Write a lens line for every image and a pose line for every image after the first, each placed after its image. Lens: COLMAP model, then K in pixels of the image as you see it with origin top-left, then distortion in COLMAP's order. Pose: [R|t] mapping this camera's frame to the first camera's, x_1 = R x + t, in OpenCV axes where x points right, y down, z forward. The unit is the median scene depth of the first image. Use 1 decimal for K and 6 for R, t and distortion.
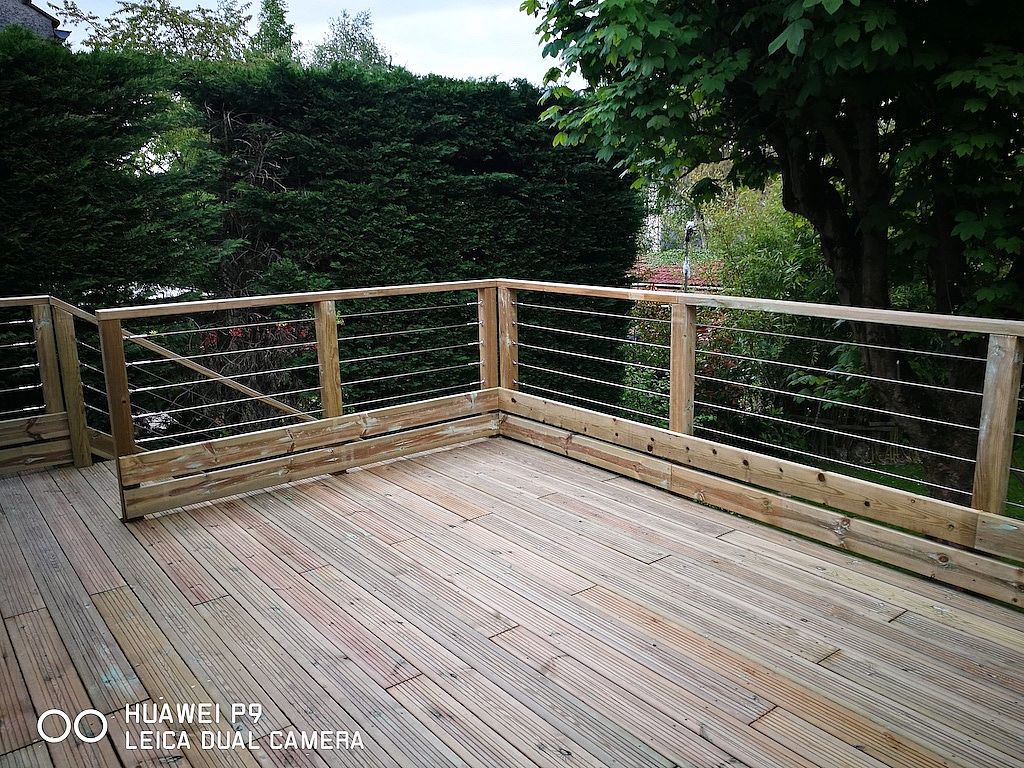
lens RADIAL K [[784.3, 0, 505.2], [0, 784.3, 384.3], [0, 0, 1]] dist [-0.023736, 0.015344]
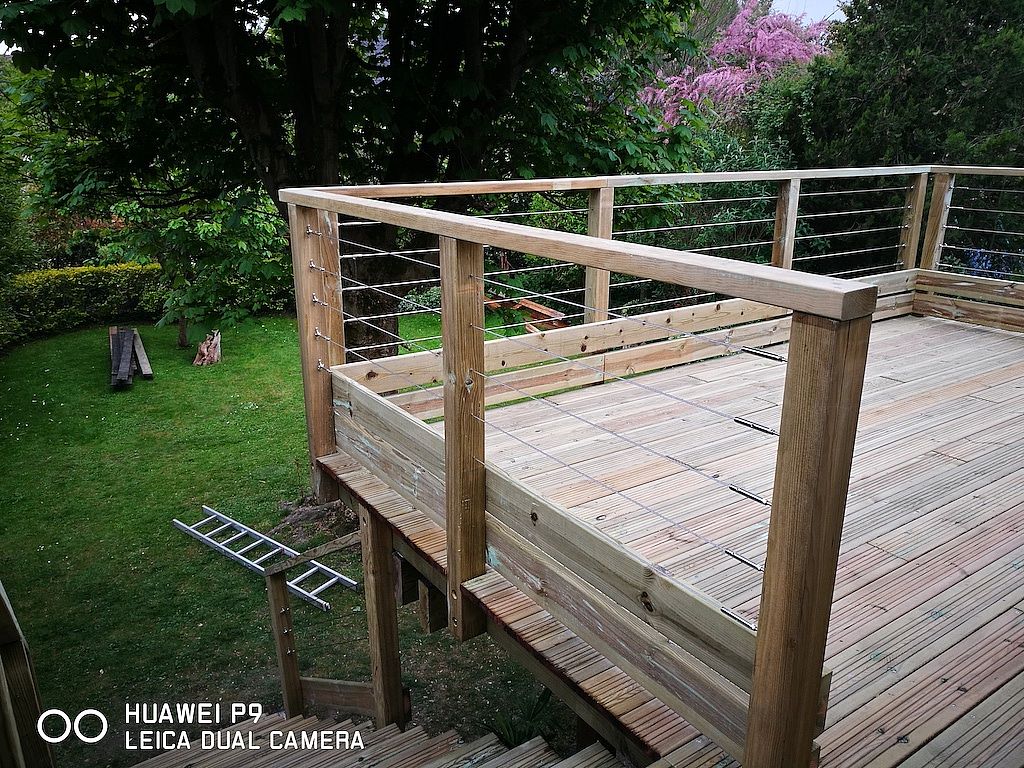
lens RADIAL K [[784.3, 0, 511.5], [0, 784.3, 372.5], [0, 0, 1]] dist [-0.023736, 0.015344]
pose [[0.073353, -0.279372, 0.957377, -0.722473], [0.208608, 0.943026, 0.259201, -0.151041], [-0.975245, 0.180704, 0.127453, 0.950206]]
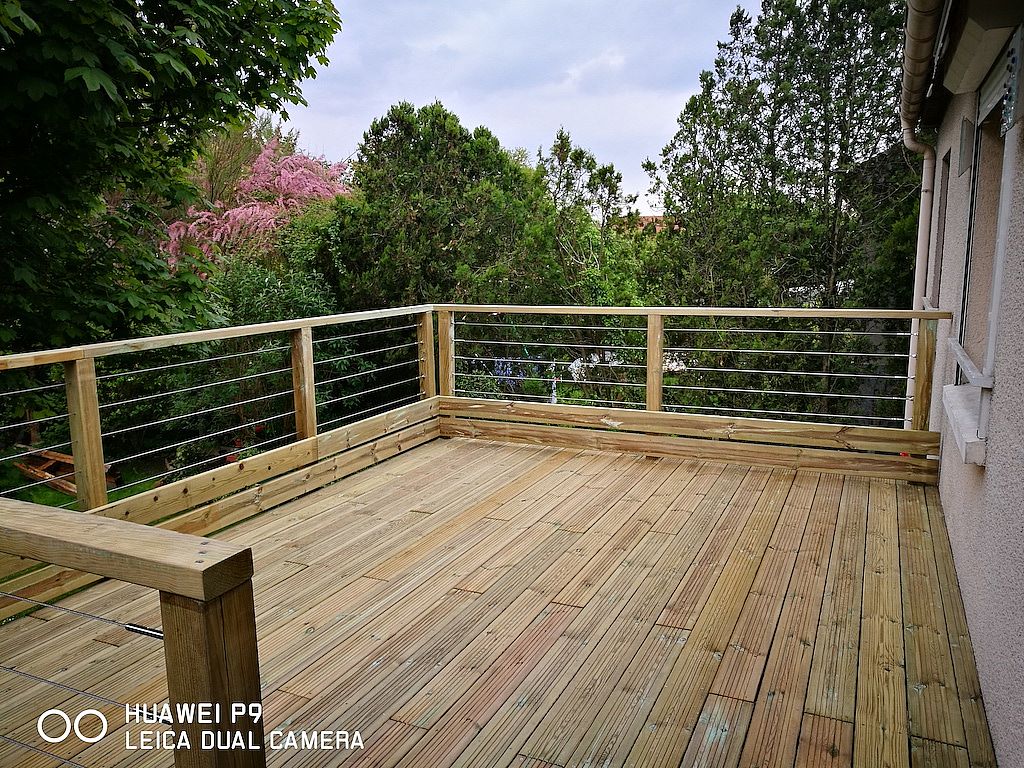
lens RADIAL K [[784.3, 0, 510.6], [0, 784.3, 387.5], [0, 0, 1]] dist [-0.023736, 0.015344]
pose [[-0.450649, -0.132057, 0.882880, -0.688829], [0.203020, 0.947922, 0.245413, -0.172971], [-0.869309, 0.289837, -0.400370, 0.870968]]
